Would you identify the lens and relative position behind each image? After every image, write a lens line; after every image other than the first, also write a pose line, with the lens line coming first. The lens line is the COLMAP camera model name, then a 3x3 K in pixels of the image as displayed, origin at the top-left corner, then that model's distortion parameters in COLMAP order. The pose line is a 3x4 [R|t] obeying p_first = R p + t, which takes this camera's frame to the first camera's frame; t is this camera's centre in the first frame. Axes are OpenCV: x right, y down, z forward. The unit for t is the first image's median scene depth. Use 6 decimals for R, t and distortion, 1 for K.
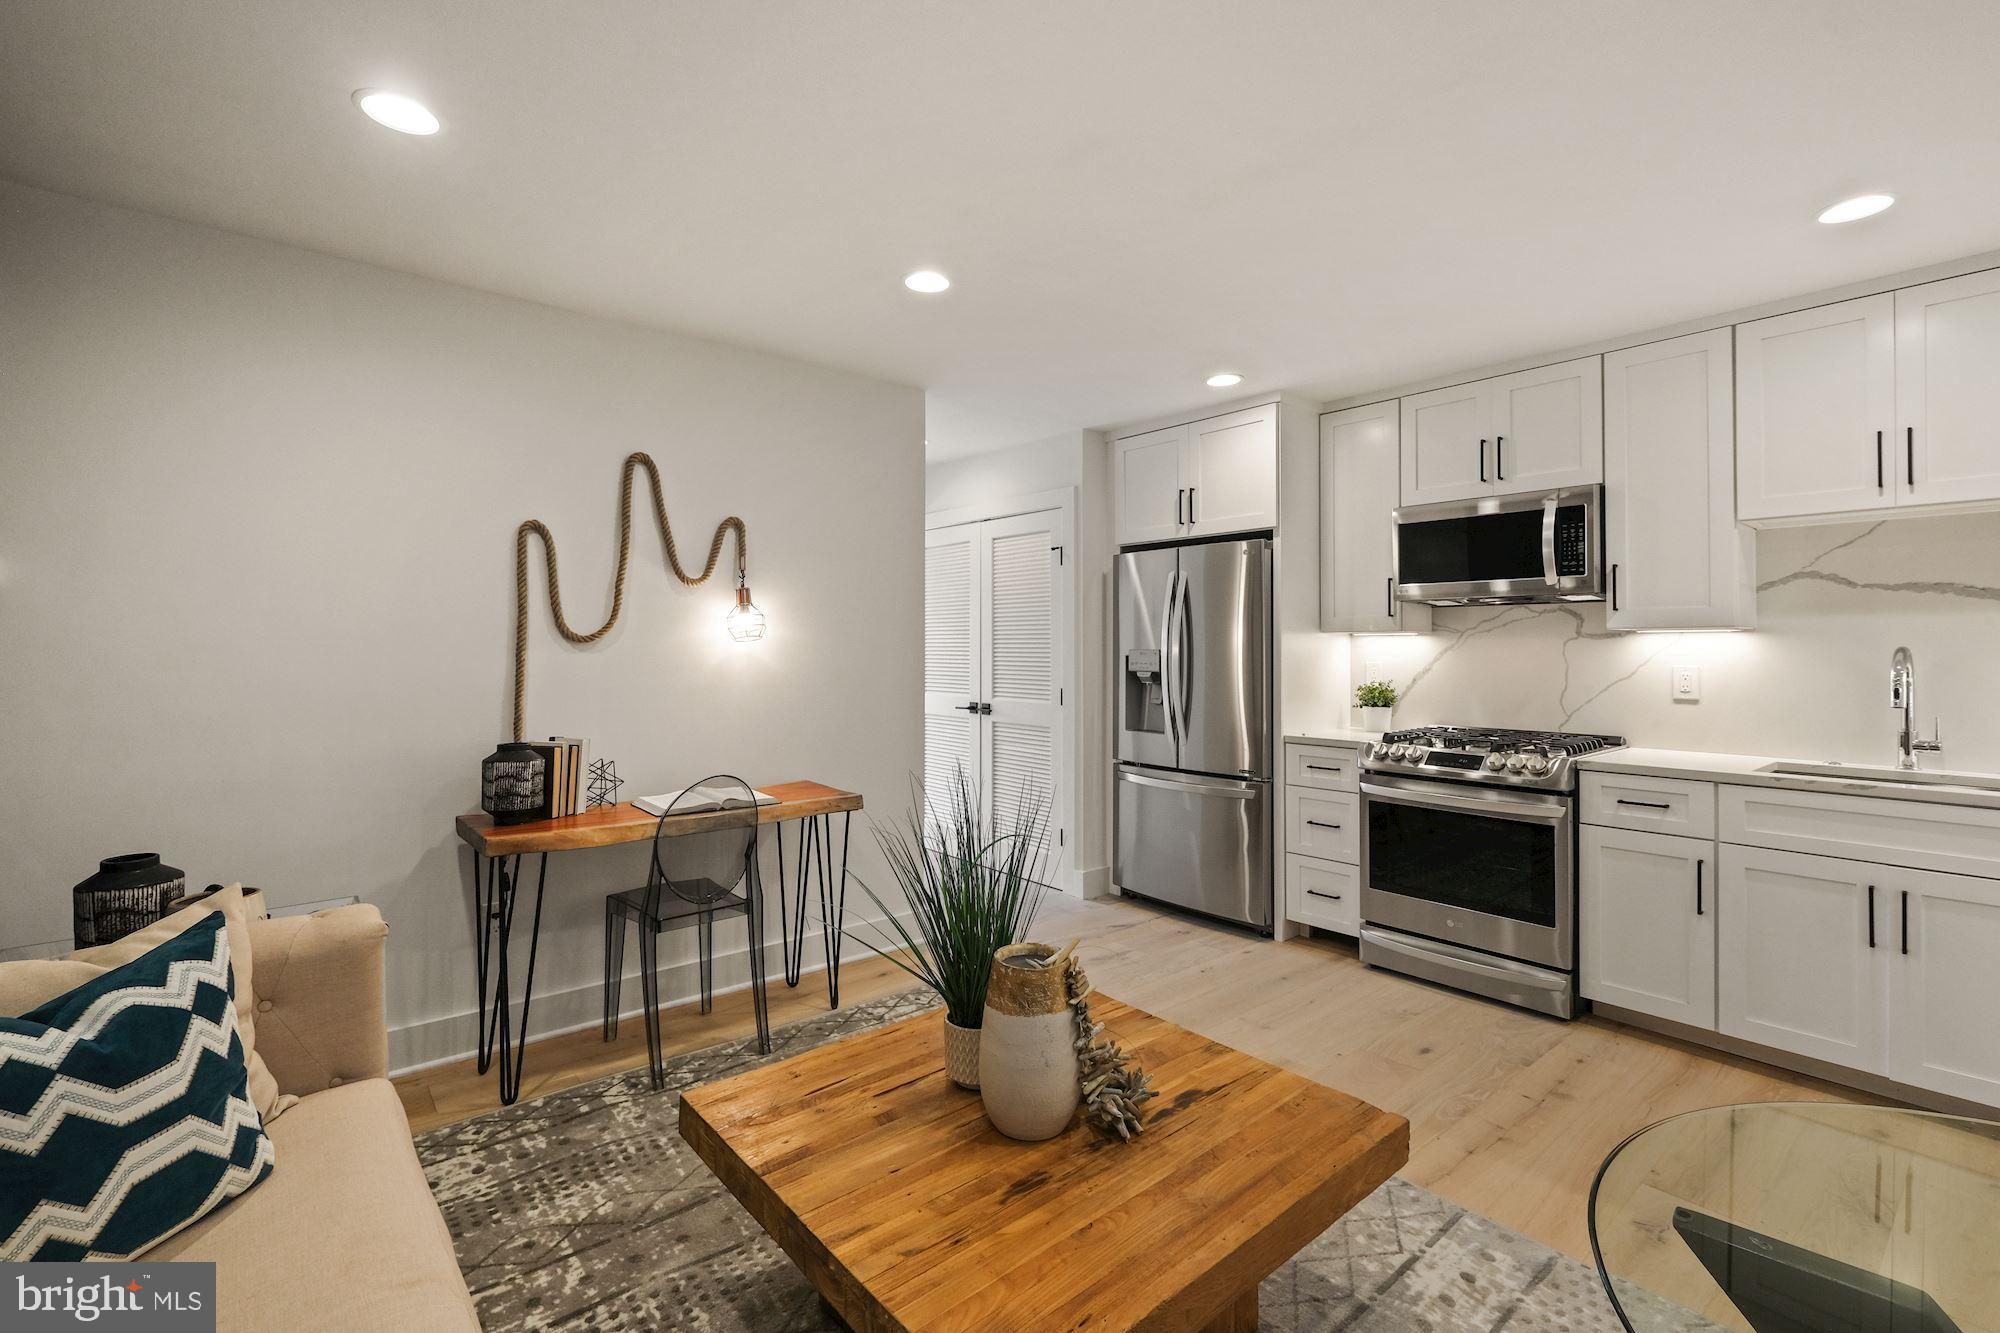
lens RADIAL K [[878.2, 0, 1011.9], [0, 878.2, 644.1], [0, 0, 1]] dist [-0.000170, 0.000153]
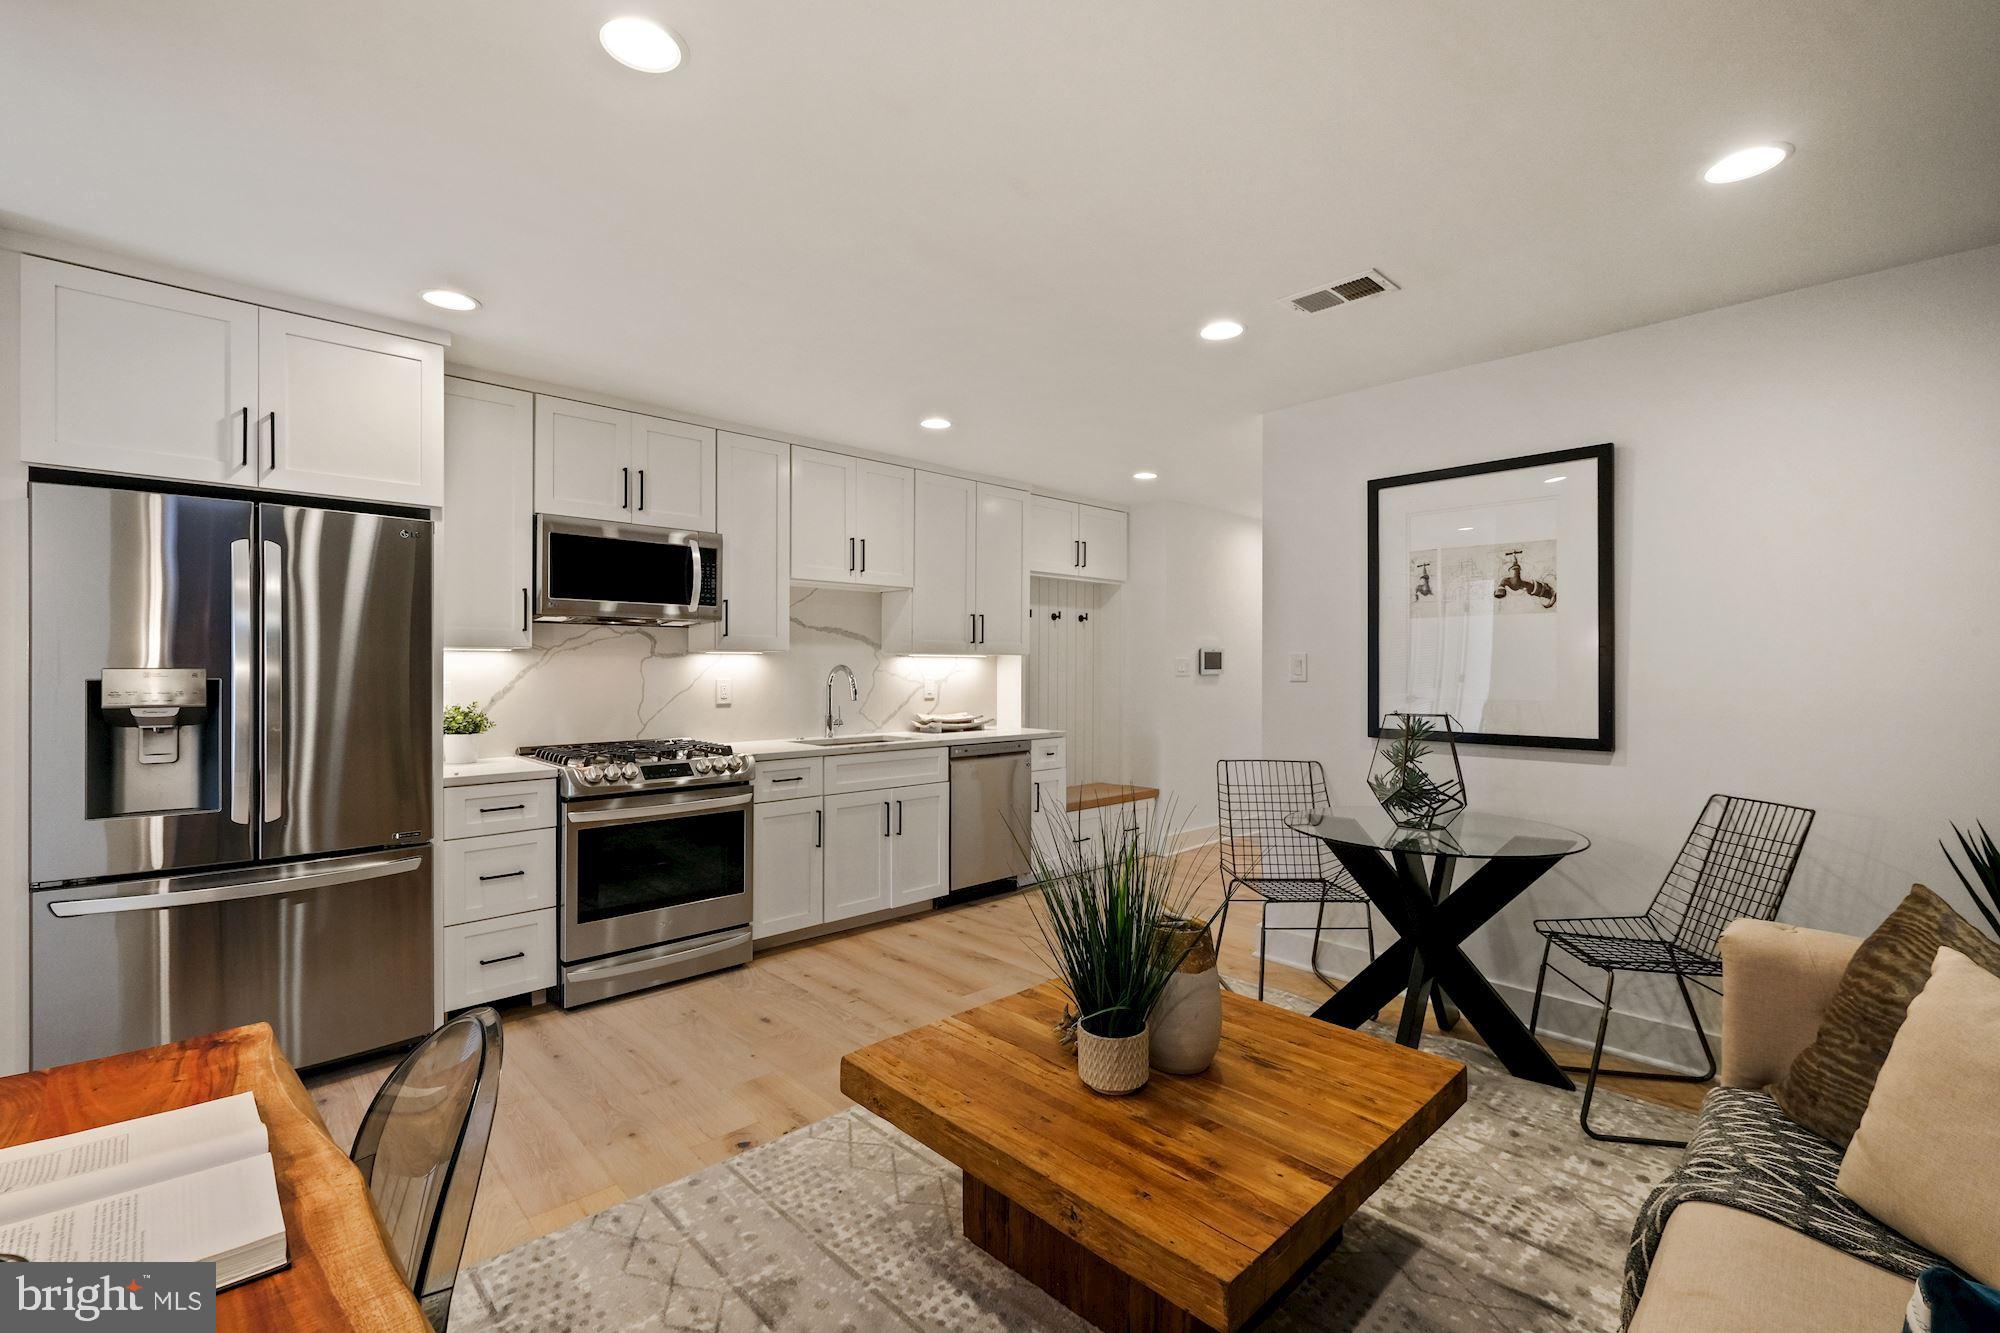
lens RADIAL K [[871.1, 0, 1000.0], [0, 871.1, 666.5], [0, 0, 1]] dist [0.002772, 0.000021]
pose [[-0.048004, -0.003202, 0.998842, -0.590232], [-0.005535, 0.999980, 0.002940, -0.000143], [-0.998832, -0.005387, -0.048021, 0.663826]]
